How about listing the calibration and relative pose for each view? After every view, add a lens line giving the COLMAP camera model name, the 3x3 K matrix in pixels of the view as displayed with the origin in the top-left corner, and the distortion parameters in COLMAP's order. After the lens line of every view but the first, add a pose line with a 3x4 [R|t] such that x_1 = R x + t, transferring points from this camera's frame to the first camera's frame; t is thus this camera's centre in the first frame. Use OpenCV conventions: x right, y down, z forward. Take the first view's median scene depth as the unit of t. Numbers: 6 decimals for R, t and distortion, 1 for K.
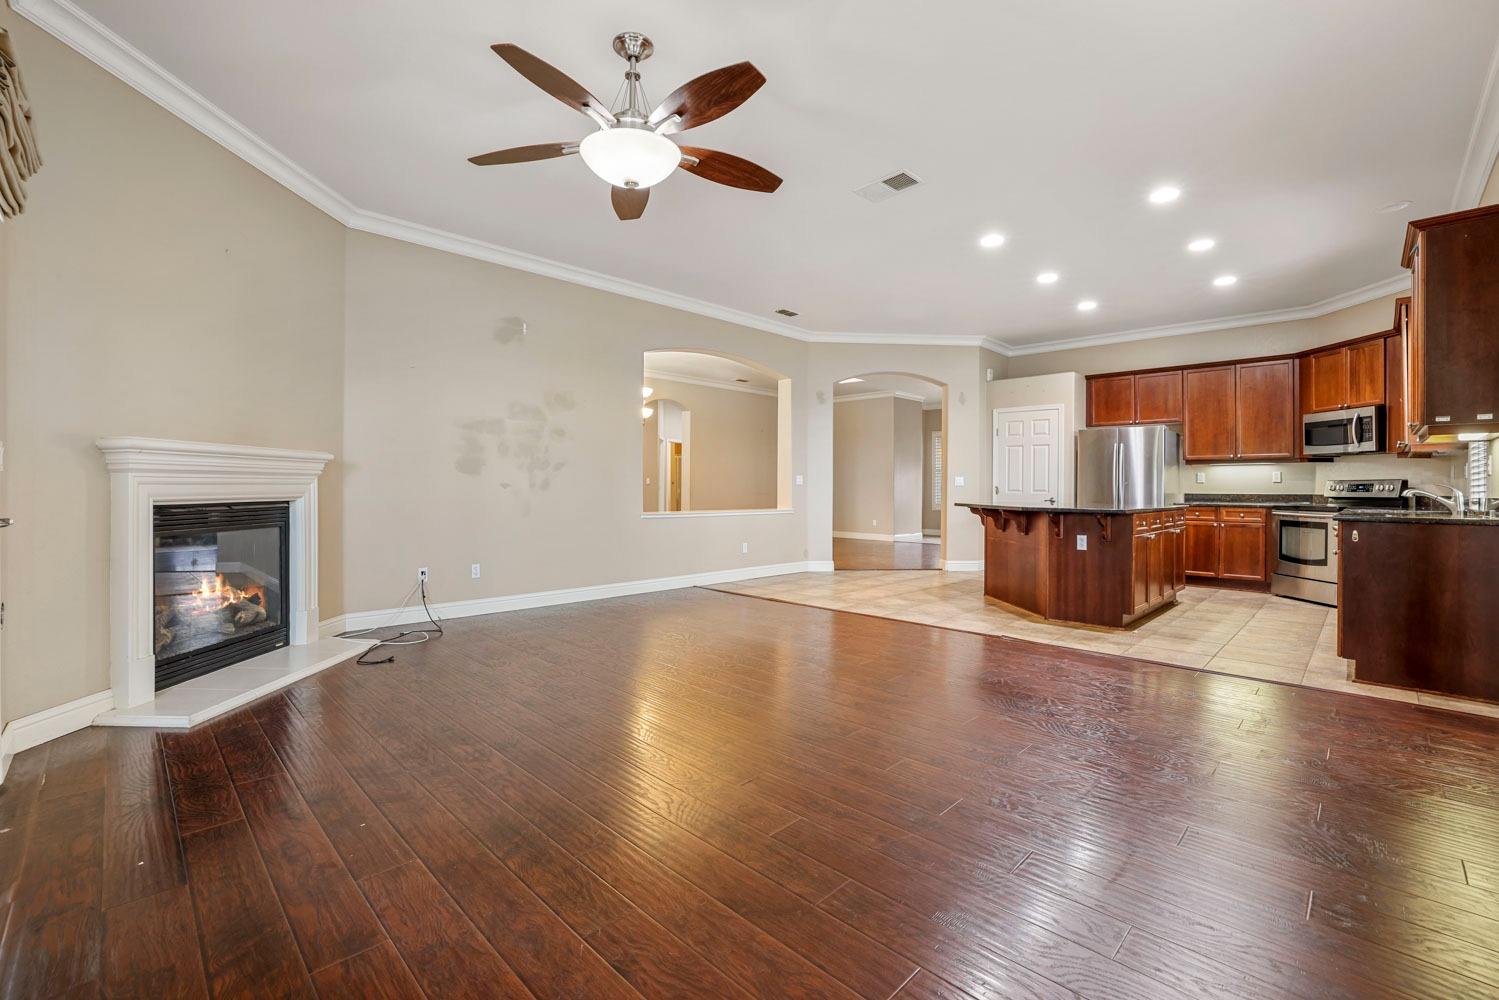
lens RADIAL K [[645.7, 0, 746.3], [0, 645.7, 485.3], [0, 0, 1]] dist [-0.038103, 0.011102]
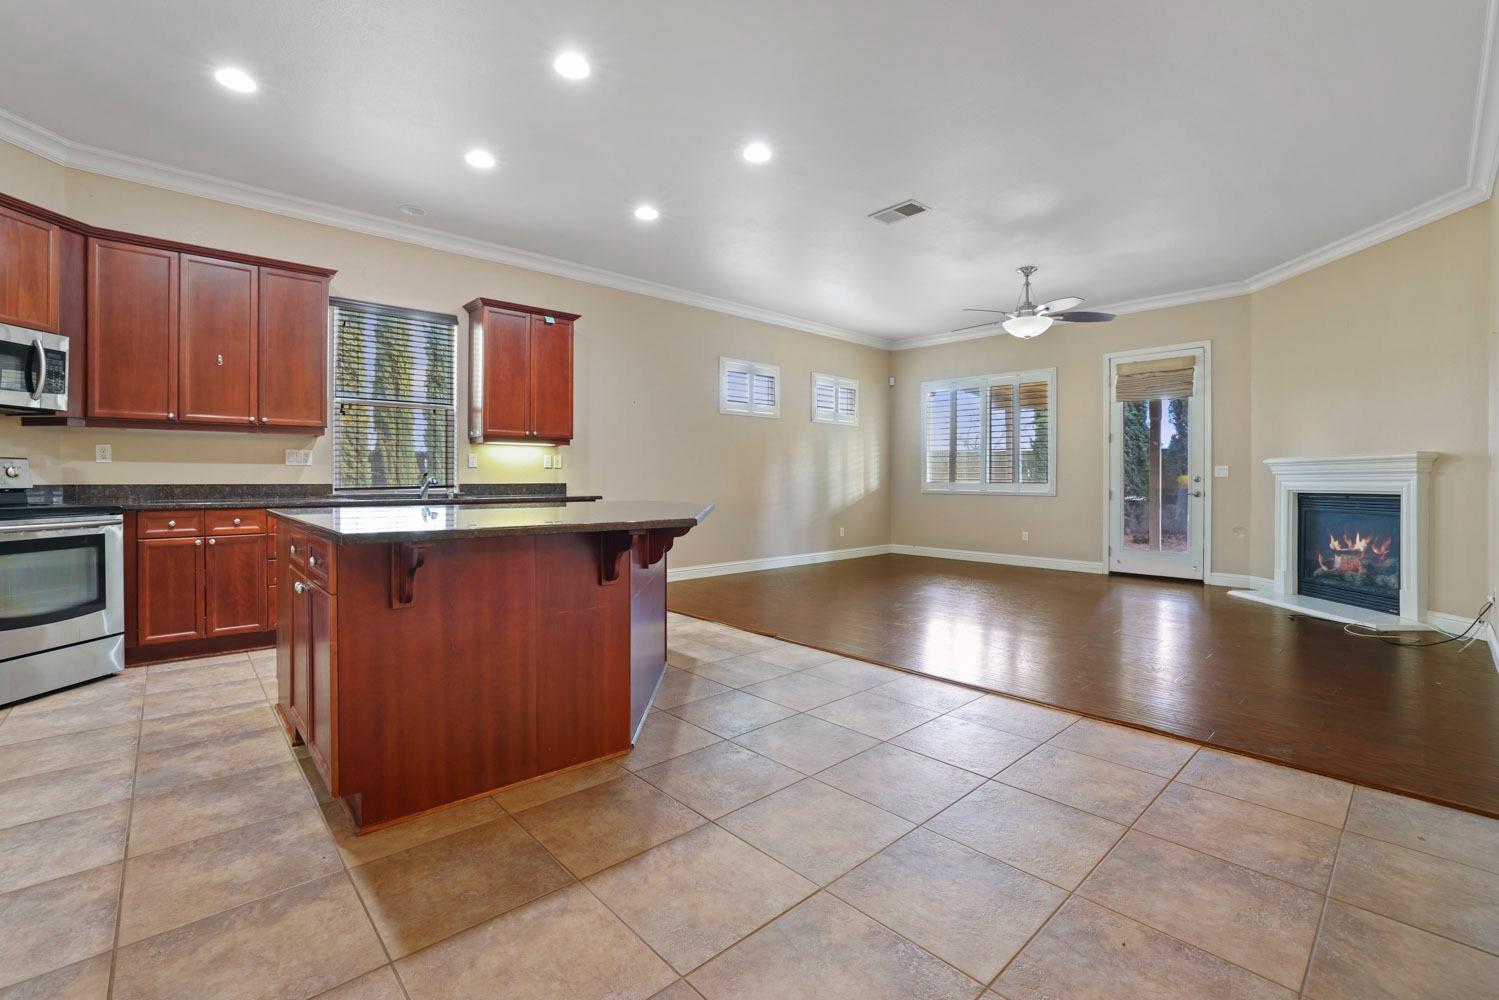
lens RADIAL K [[645.7, 0, 743.7], [0, 645.7, 481.7], [0, 0, 1]] dist [-0.038103, 0.011102]
pose [[-0.998788, -0.008114, 0.048554, 0.295206], [-0.008193, 0.999965, -0.001430, 0.007630], [-0.048541, -0.001826, -0.998820, 1.447177]]
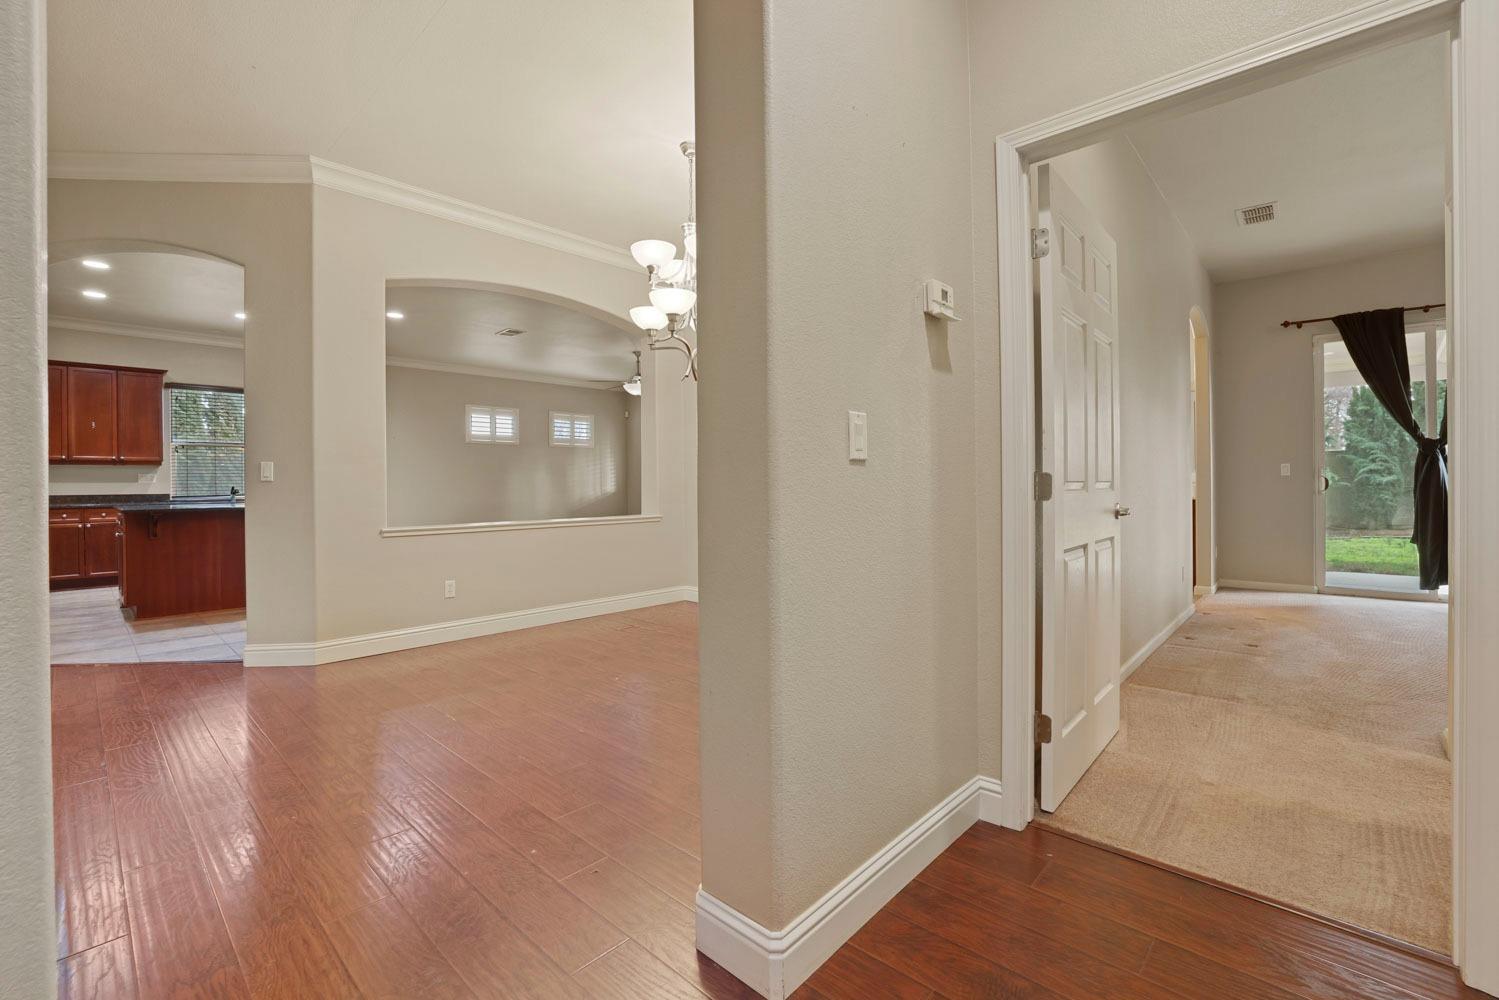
lens RADIAL K [[645.7, 0, 748.9], [0, 645.7, 484.8], [0, 0, 1]] dist [-0.038103, 0.011102]
pose [[-0.999360, 0.005037, -0.035414, -0.293980], [0.005195, 0.999977, -0.004370, 0.006818], [0.035391, -0.004551, -0.999363, 2.015895]]
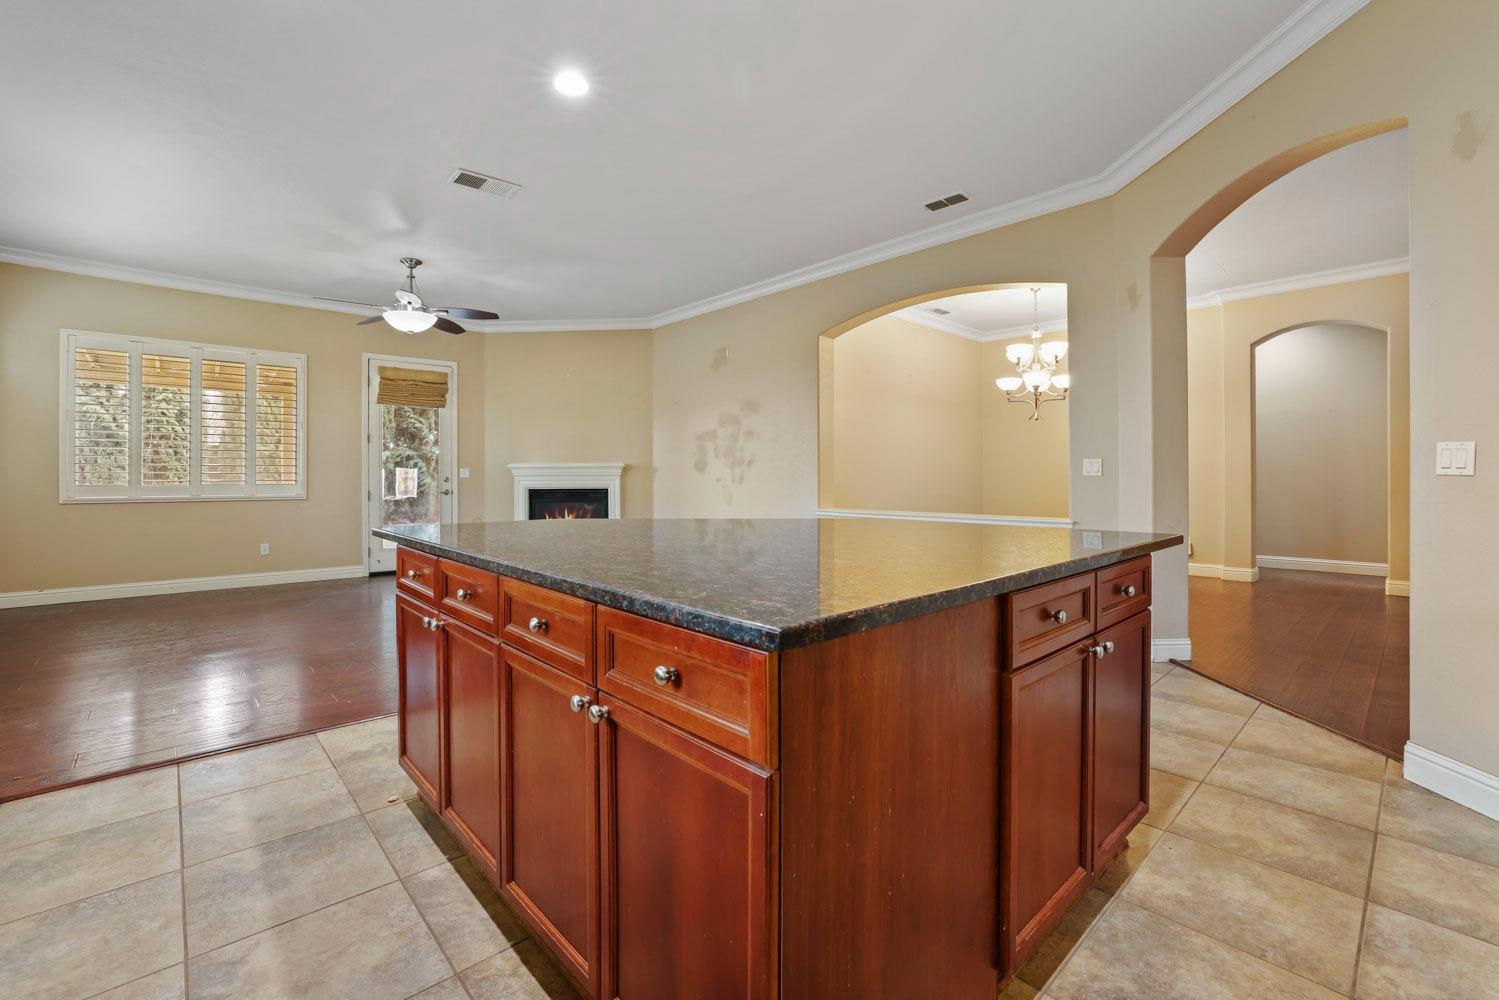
lens RADIAL K [[645.7, 0, 743.8], [0, 645.7, 474.8], [0, 0, 1]] dist [-0.038103, 0.011102]
pose [[-0.045349, -0.007747, -0.998941, 0.812343], [0.006796, 0.999944, -0.008063, 0.000653], [0.998948, -0.007155, -0.045293, 0.979857]]
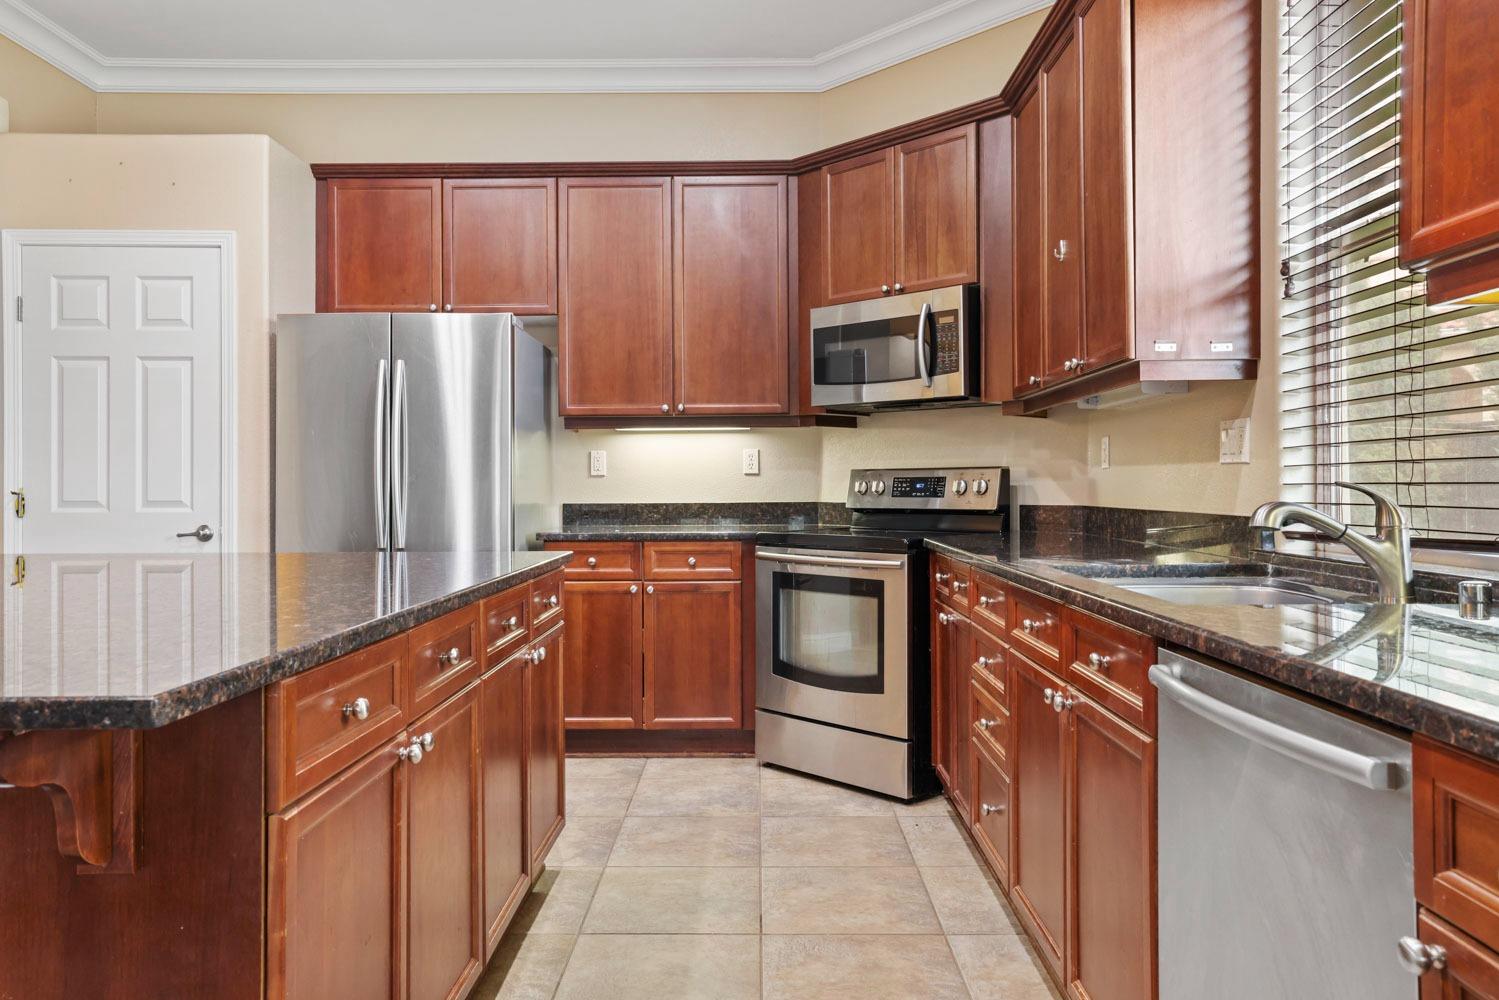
lens RADIAL K [[1051.7, 0, 751.0], [0, 1051.7, 481.7], [0, 0, 1]] dist [-0.001290, 0.019119]
pose [[0.712439, -0.008436, 0.701684, 0.393045], [0.006658, 0.999964, 0.005263, -0.003987], [-0.701703, 0.000922, 0.712469, 0.564922]]
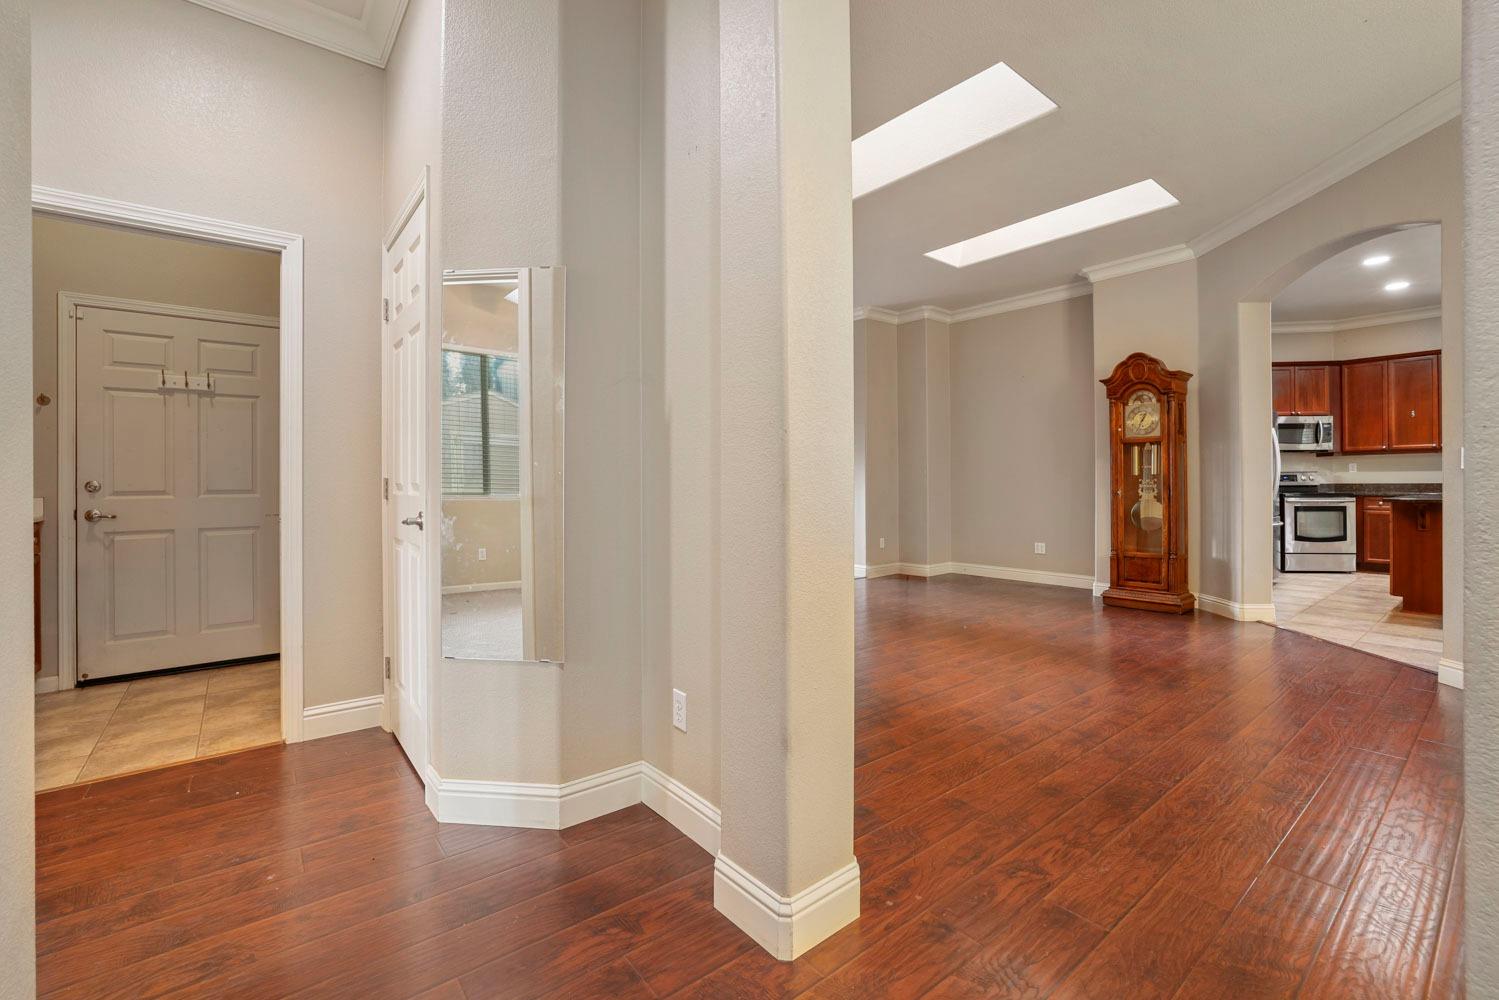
lens RADIAL K [[645.7, 0, 744.4], [0, 645.7, 482.6], [0, 0, 1]] dist [-0.038103, 0.011102]
pose [[0.116191, -0.005423, 0.993212, -0.420350], [0.000734, 0.999985, 0.005374, 0.005288], [-0.993227, 0.000105, 0.116193, 1.910164]]
